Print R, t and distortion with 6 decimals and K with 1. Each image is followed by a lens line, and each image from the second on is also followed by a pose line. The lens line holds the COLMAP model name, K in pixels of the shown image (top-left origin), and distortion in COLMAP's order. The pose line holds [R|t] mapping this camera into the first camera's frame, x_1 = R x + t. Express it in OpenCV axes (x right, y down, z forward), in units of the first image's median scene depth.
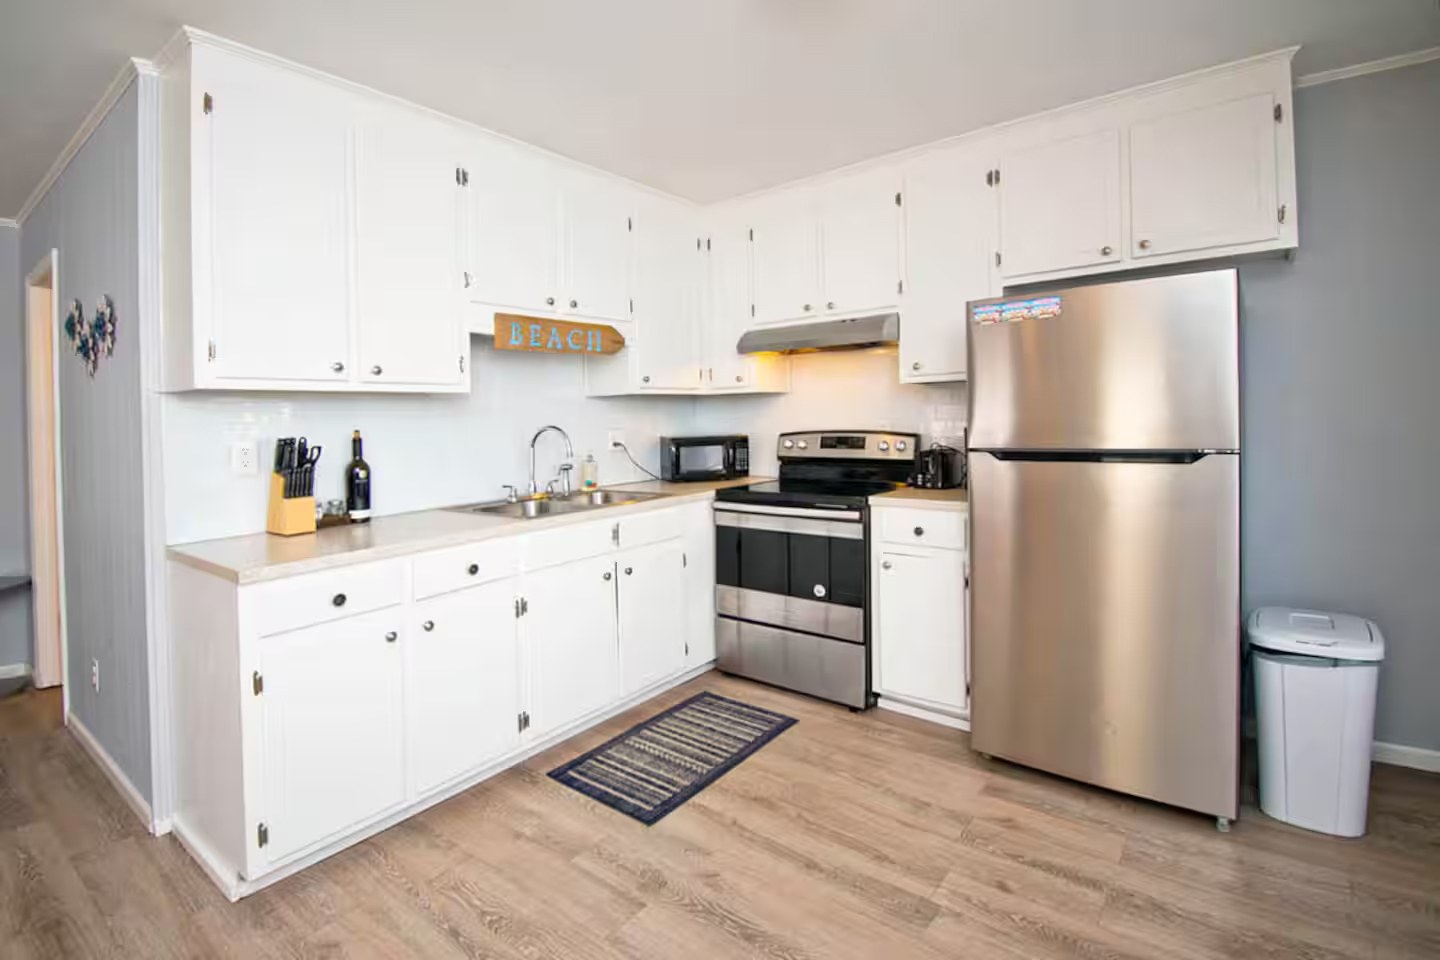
lens RADIAL K [[708.3, 0, 611.0], [0, 708.3, 430.4], [0, 0, 1]] dist [-0.006495, -0.003748]
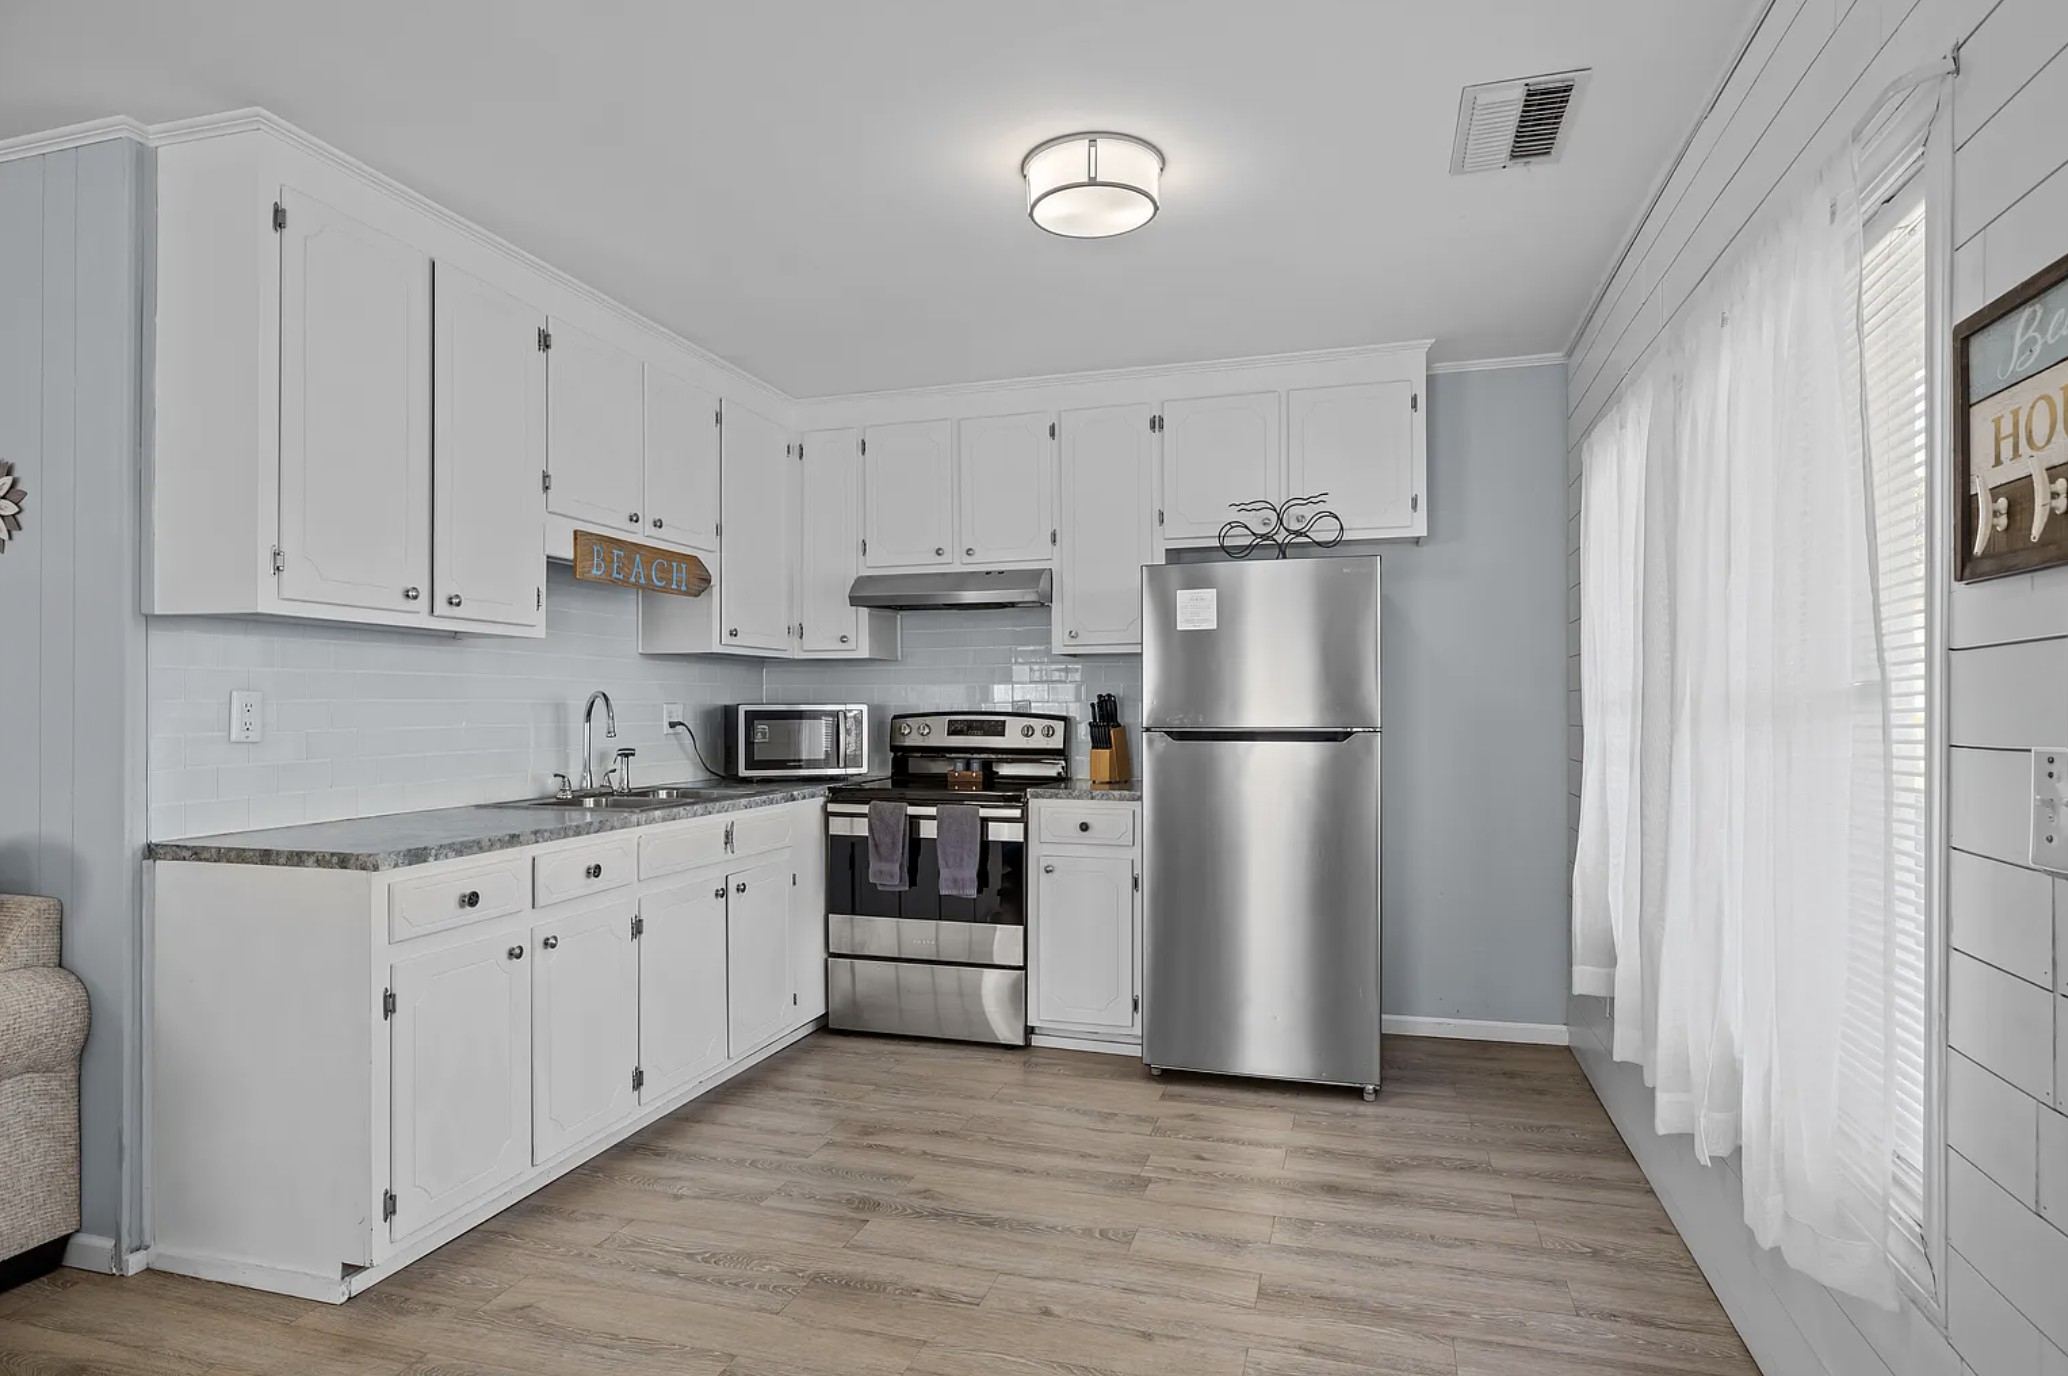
lens RADIAL K [[1256.4, 0, 950.0], [0, 1256.4, 699.2], [0, 0, 1]] dist [-0.015327, 0.002487]
pose [[0.912188, 0.033599, 0.408392, -0.327872], [-0.022776, 0.999249, -0.031338, 0.036766], [-0.409138, 0.019285, 0.912269, -0.313443]]
